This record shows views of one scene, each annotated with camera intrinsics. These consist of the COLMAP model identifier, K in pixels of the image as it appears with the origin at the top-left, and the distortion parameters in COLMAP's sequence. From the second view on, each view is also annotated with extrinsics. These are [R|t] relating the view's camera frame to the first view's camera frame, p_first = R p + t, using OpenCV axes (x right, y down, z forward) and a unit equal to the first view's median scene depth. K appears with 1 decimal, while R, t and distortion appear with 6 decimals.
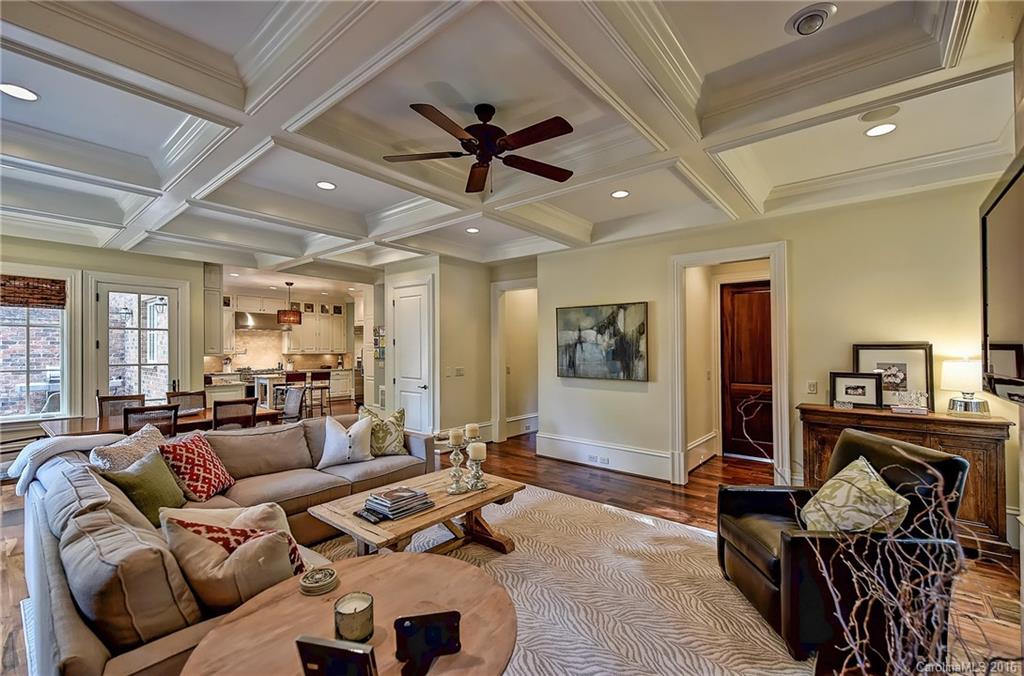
lens RADIAL K [[431.2, 0, 531.2], [0, 431.2, 352.4], [0, 0, 1]] dist [0.000809, 0.000070]
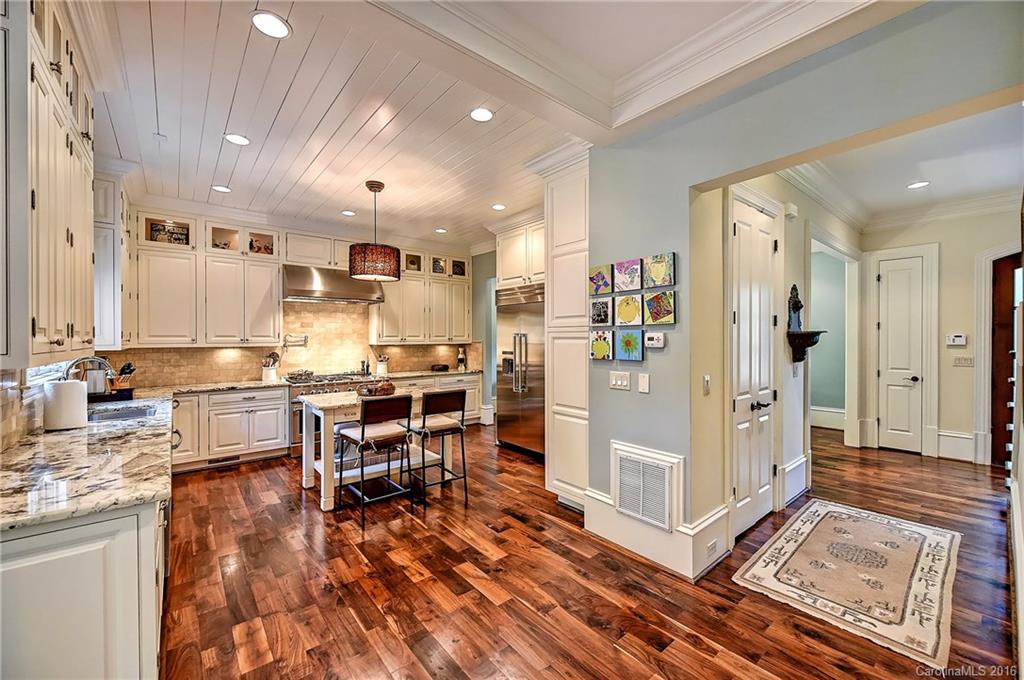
lens RADIAL K [[408.1, 0, 514.3], [0, 408.1, 335.7], [0, 0, 1]] dist [0.026941, 0.000019]
pose [[0.975659, -0.006104, -0.219207, -0.304363], [0.003629, 0.999925, -0.011689, -0.002110], [0.219262, 0.010609, 0.975608, 0.573677]]
